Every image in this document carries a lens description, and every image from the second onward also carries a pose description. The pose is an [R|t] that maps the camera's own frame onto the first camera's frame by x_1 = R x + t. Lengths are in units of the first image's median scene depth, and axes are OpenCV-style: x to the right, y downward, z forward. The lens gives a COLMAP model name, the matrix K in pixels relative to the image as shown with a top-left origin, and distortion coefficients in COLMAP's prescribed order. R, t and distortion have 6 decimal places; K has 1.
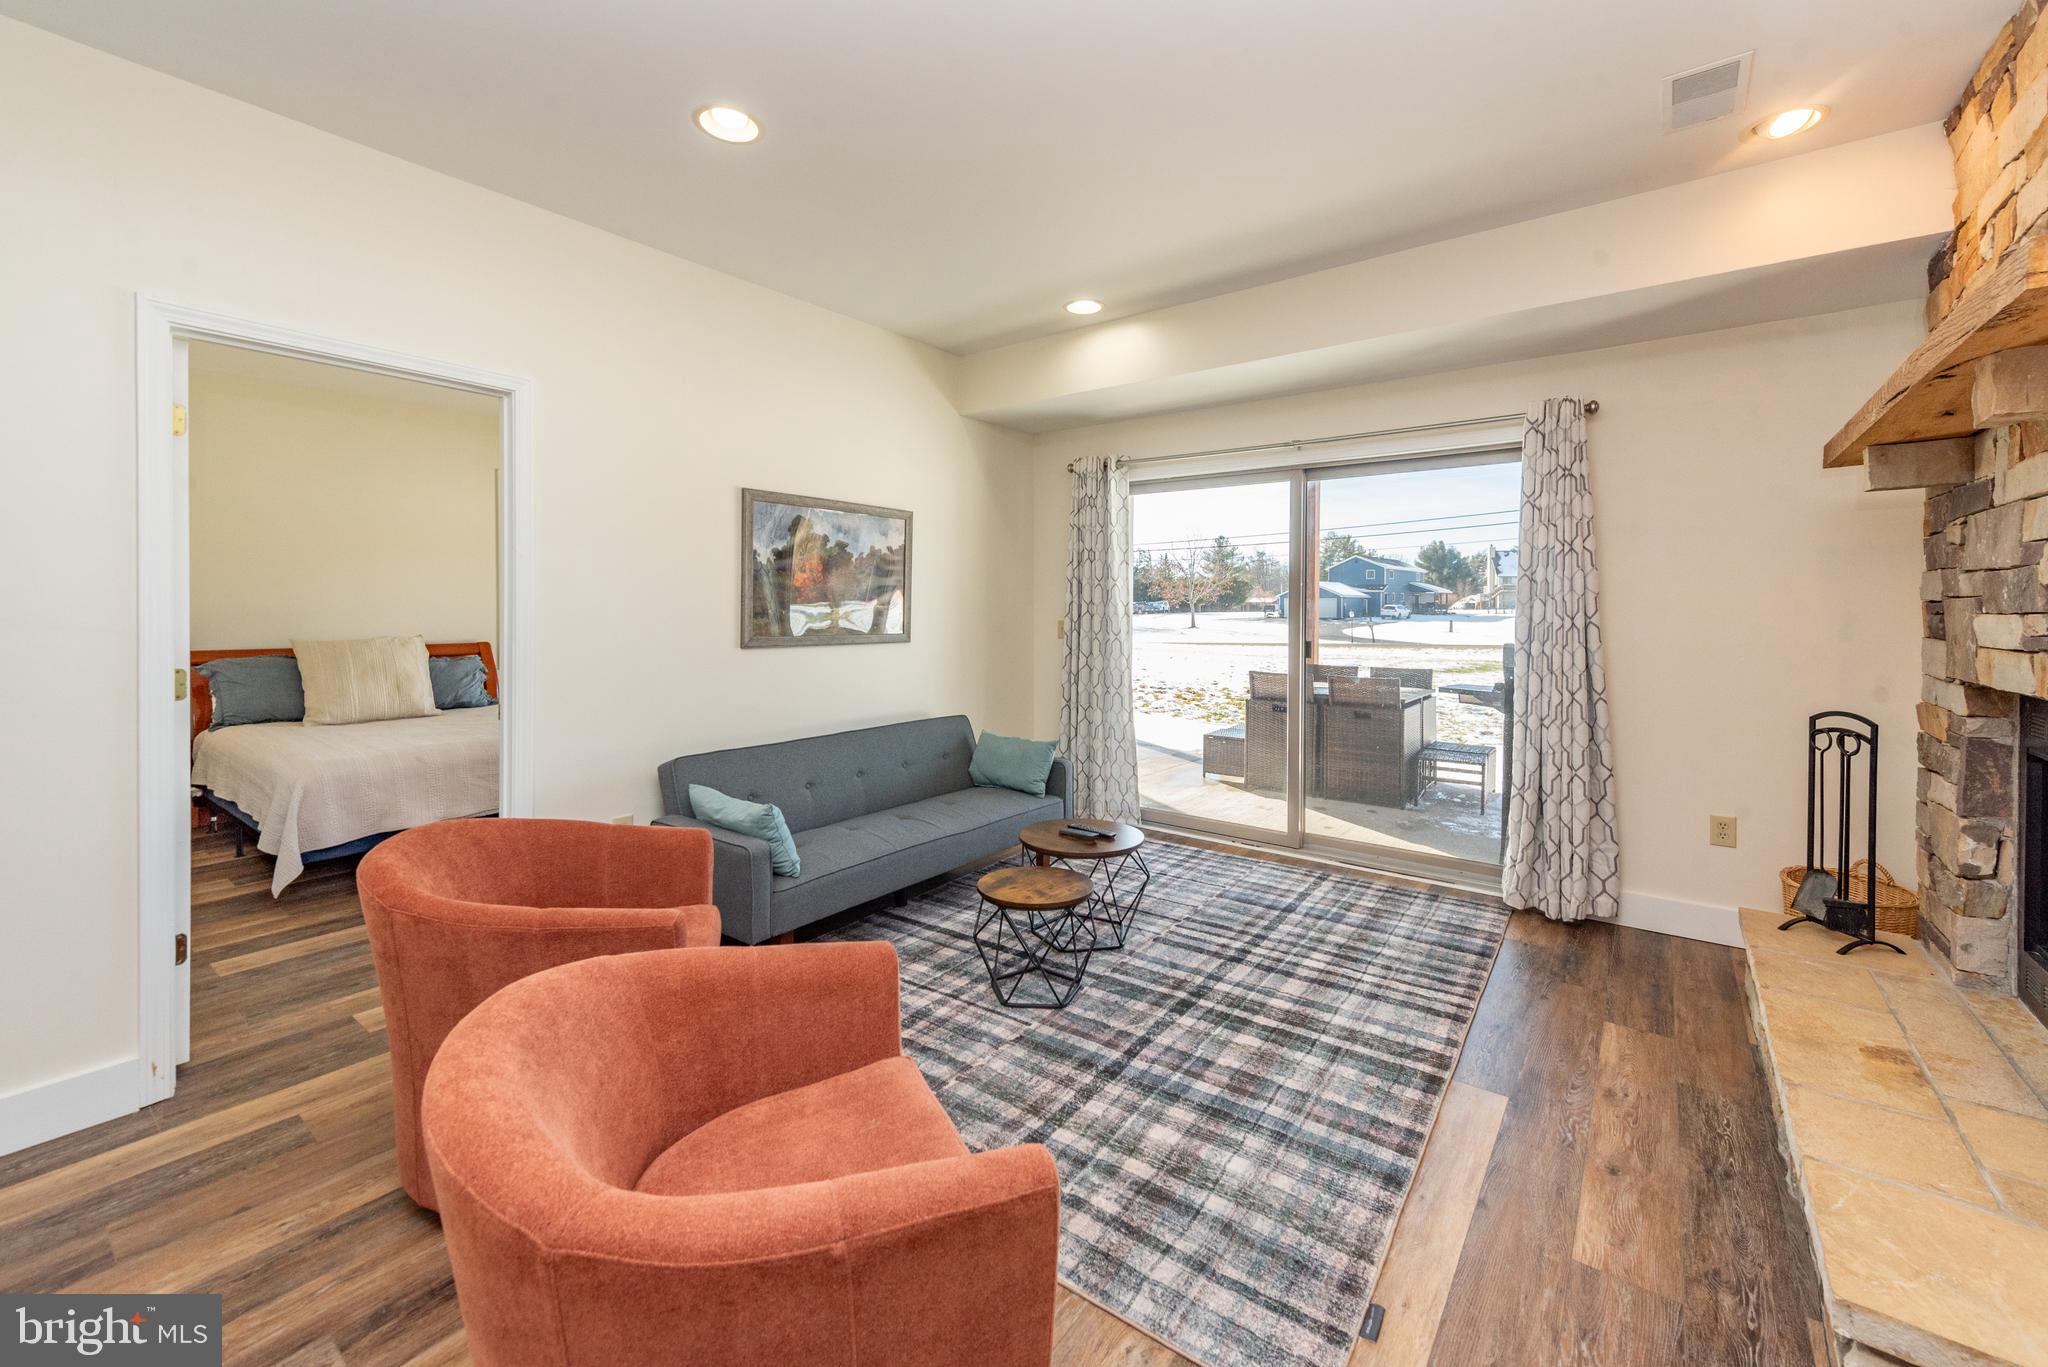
lens RADIAL K [[818.6, 0, 1018.5], [0, 818.6, 616.9], [0, 0, 1]] dist [0.017089, -0.005510]
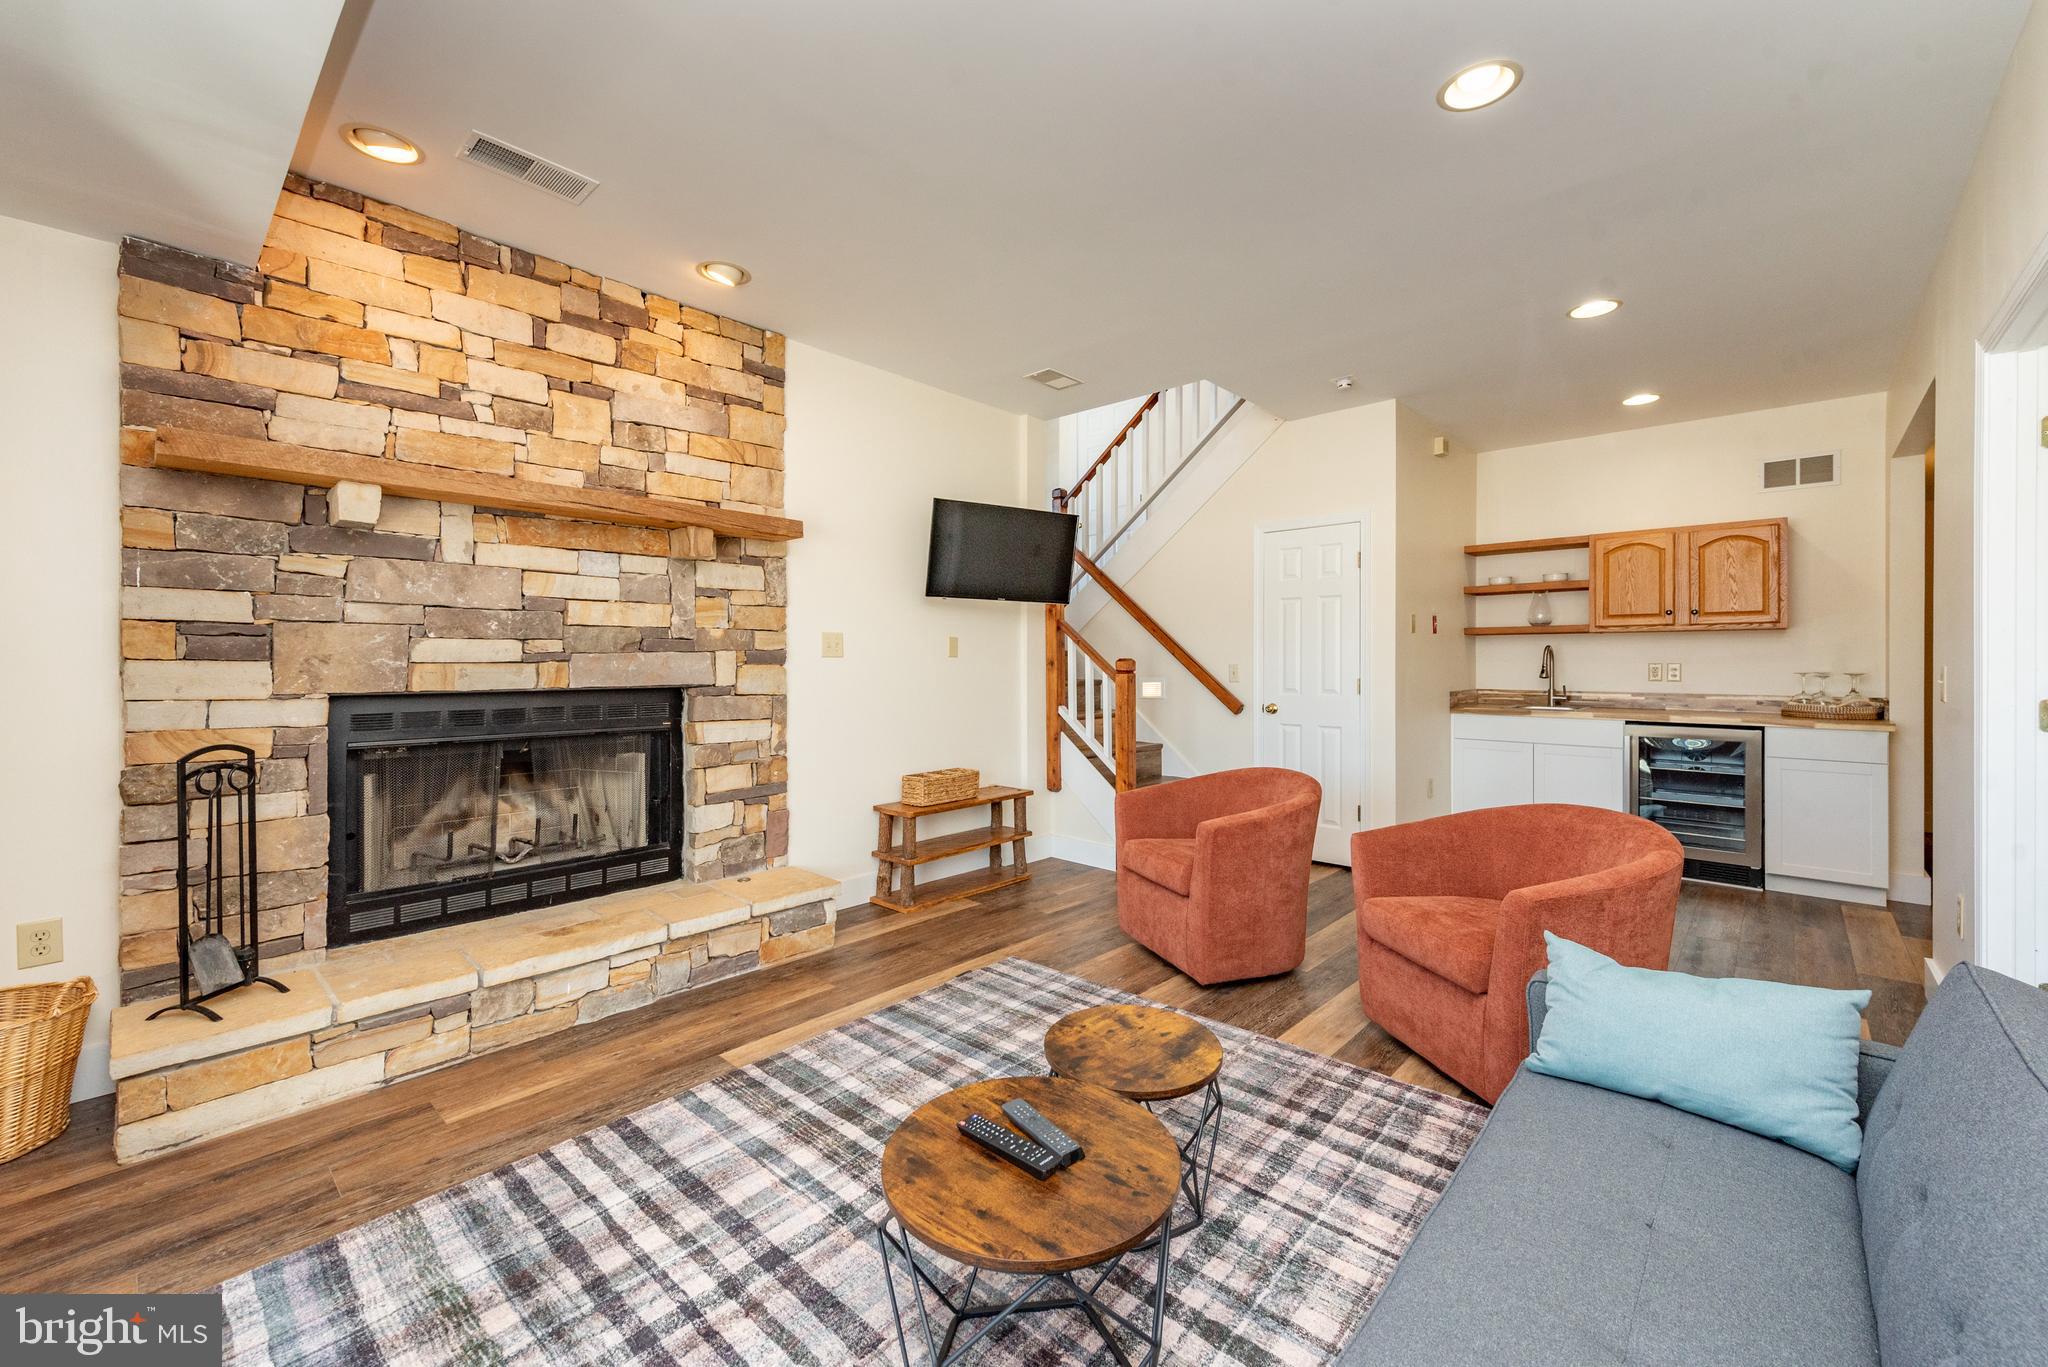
lens RADIAL K [[818.6, 0, 1039.2], [0, 818.6, 665.2], [0, 0, 1]] dist [0.017089, -0.005510]
pose [[-0.997909, -0.004347, 0.064487, 0.056489], [-0.003179, 0.999829, 0.018197, 0.008293], [-0.064555, 0.017954, -0.997753, 1.698047]]
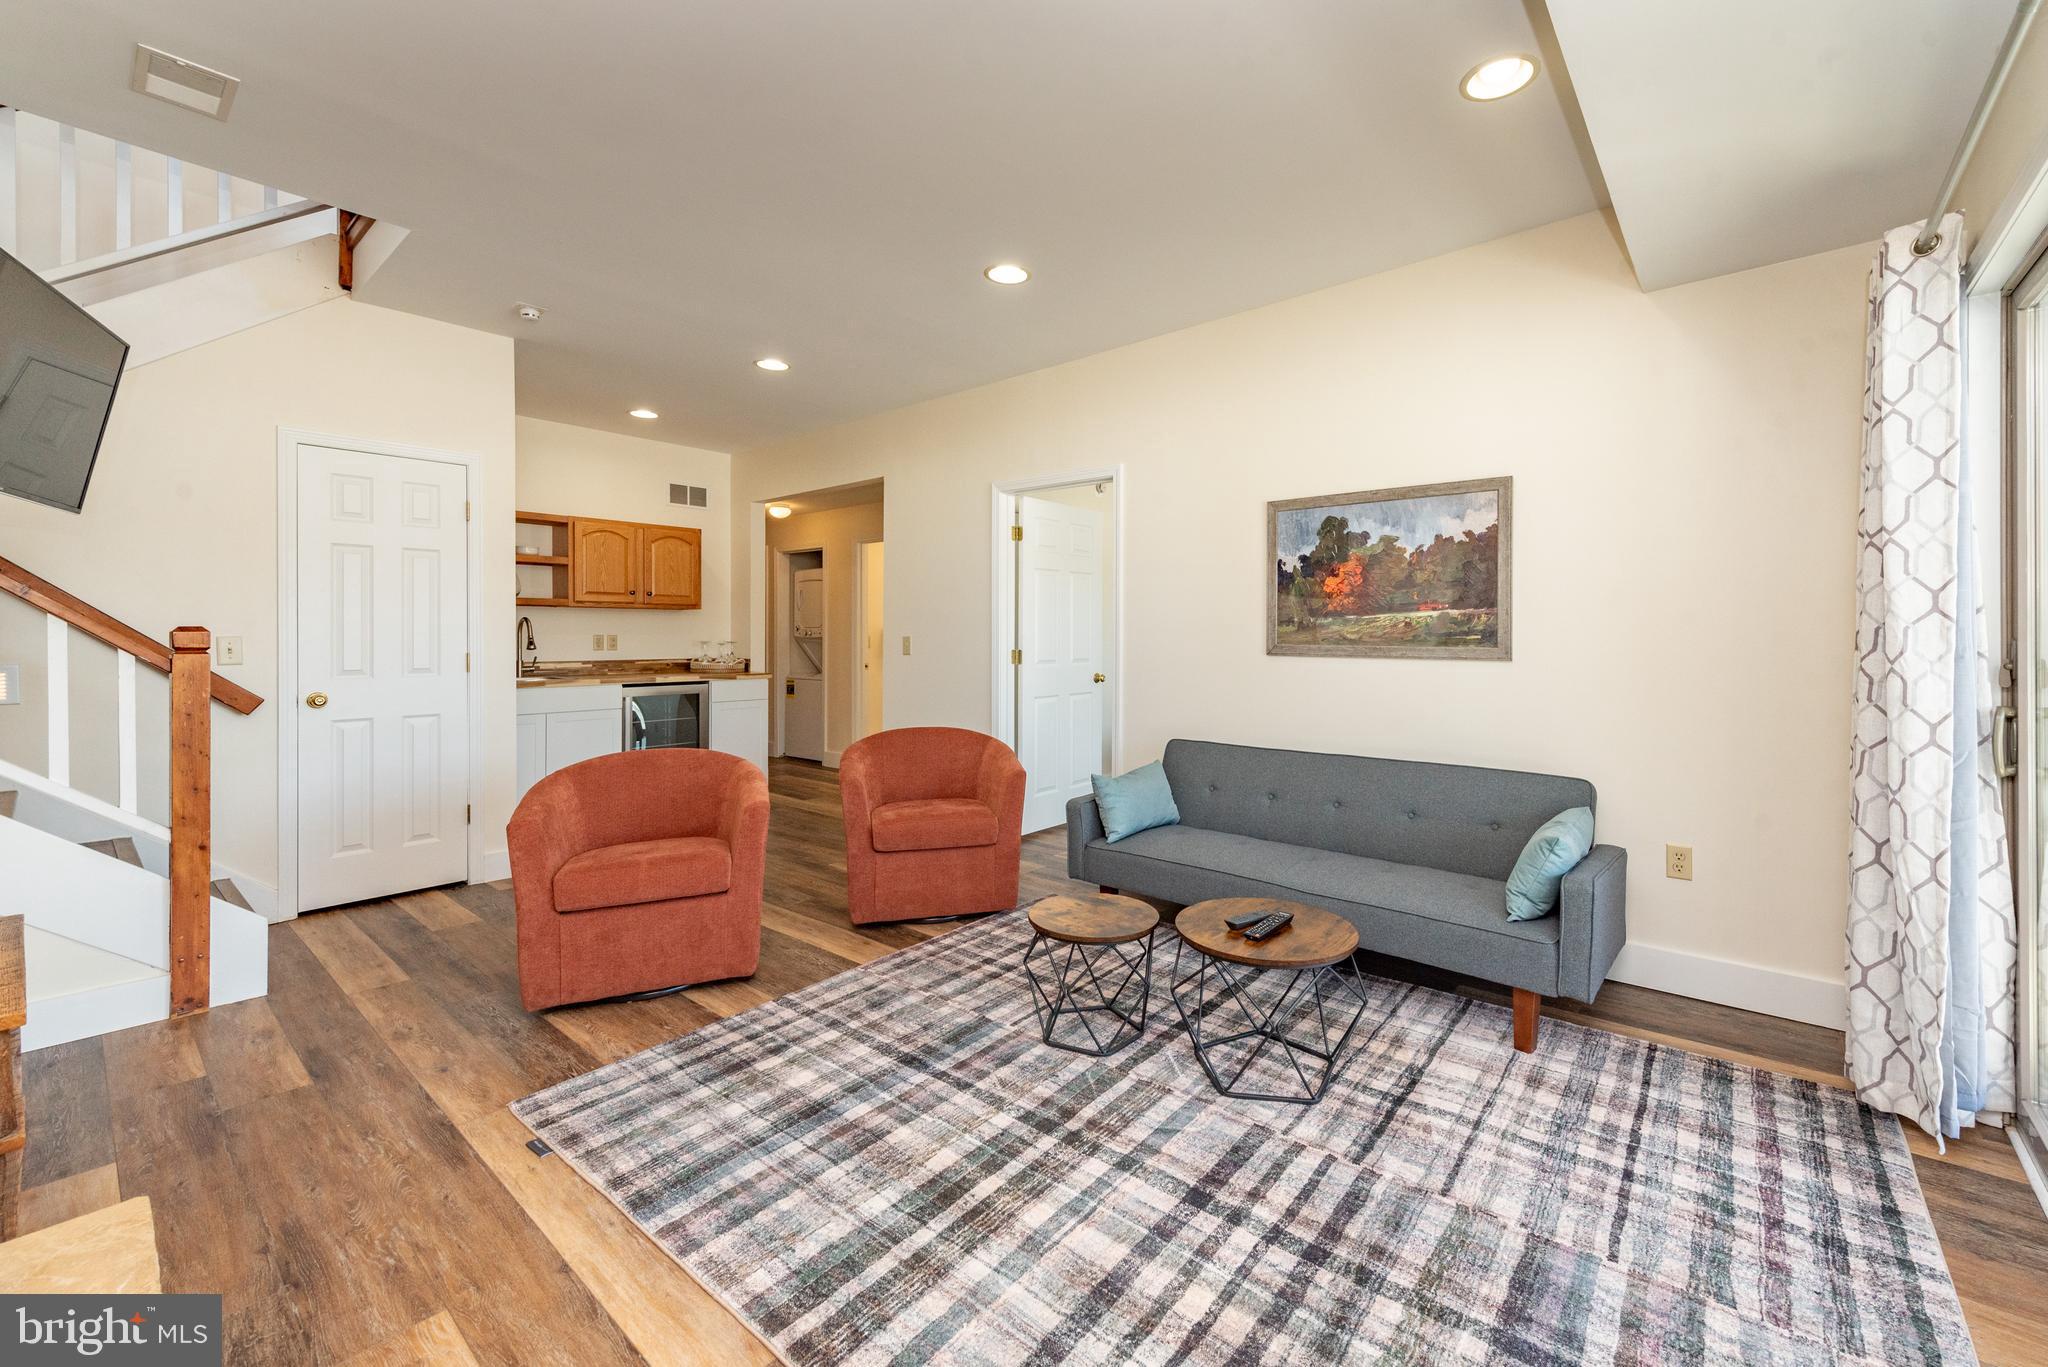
lens RADIAL K [[818.6, 0, 1079.3], [0, 818.6, 632.7], [0, 0, 1]] dist [0.017089, -0.005510]
pose [[-0.019214, -0.006419, -0.999795, 0.938622], [-0.012548, 0.999902, -0.006179, 0.026126], [0.999737, 0.012427, -0.019293, 1.021367]]
